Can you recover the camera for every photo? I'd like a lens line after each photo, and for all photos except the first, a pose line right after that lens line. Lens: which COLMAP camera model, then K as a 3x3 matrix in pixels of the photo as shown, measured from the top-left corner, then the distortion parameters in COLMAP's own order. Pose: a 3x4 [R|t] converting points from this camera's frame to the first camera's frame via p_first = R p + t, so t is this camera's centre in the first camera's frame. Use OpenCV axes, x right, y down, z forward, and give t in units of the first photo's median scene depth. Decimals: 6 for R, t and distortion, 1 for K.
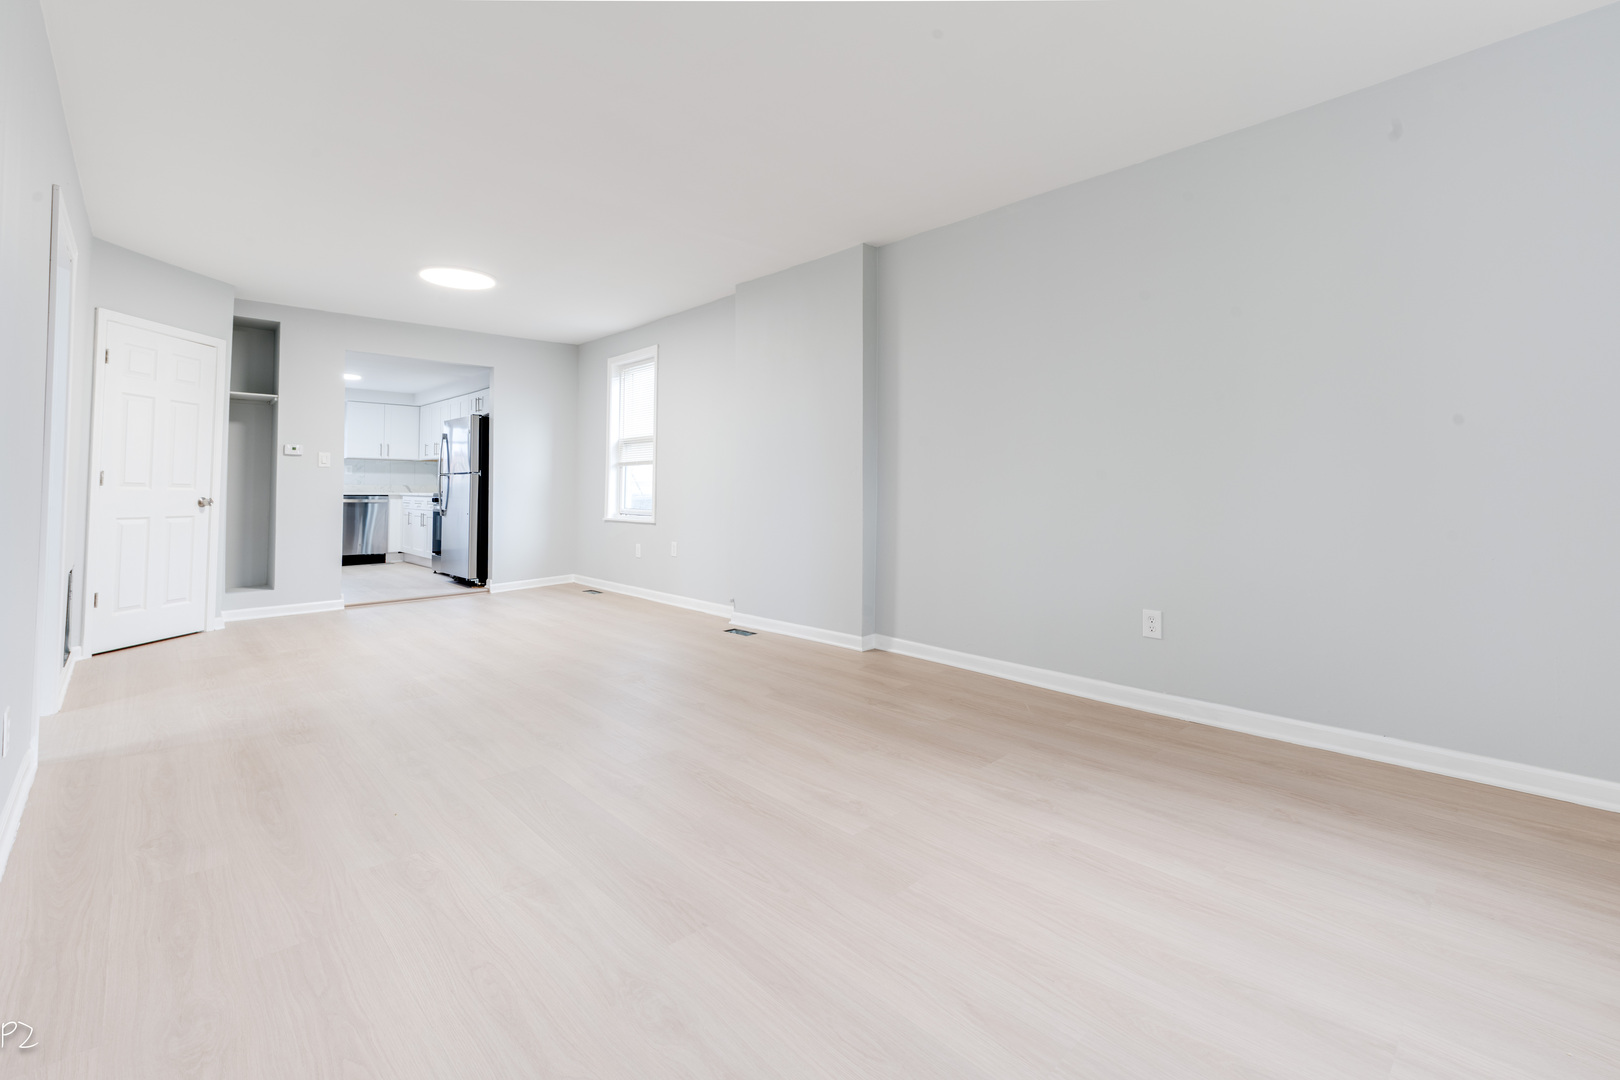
lens RADIAL K [[674.7, 0, 834.4], [0, 674.7, 474.5], [0, 0, 1]] dist [0.003569, 0.000352]
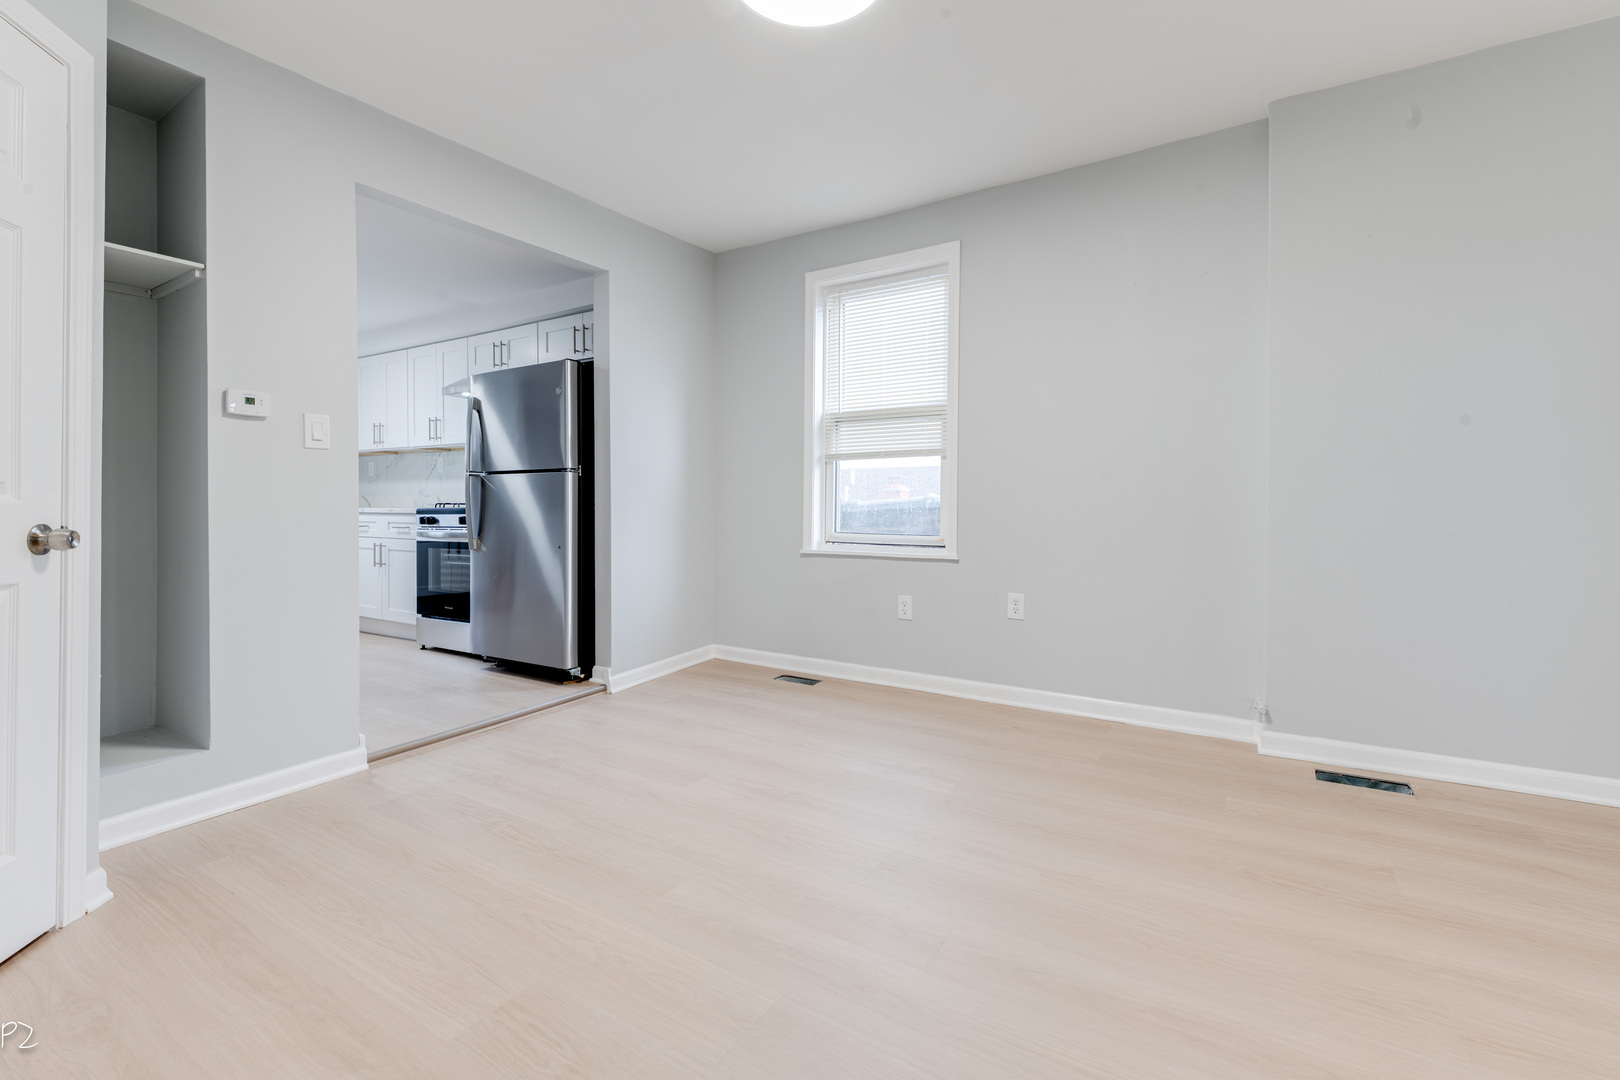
lens RADIAL K [[674.7, 0, 800.2], [0, 674.7, 508.4], [0, 0, 1]] dist [0.003569, 0.000352]
pose [[0.974226, -0.004944, 0.225521, -0.504937], [-0.002149, 0.999511, 0.031196, 0.011915], [-0.225565, -0.030877, 0.973739, 0.466666]]
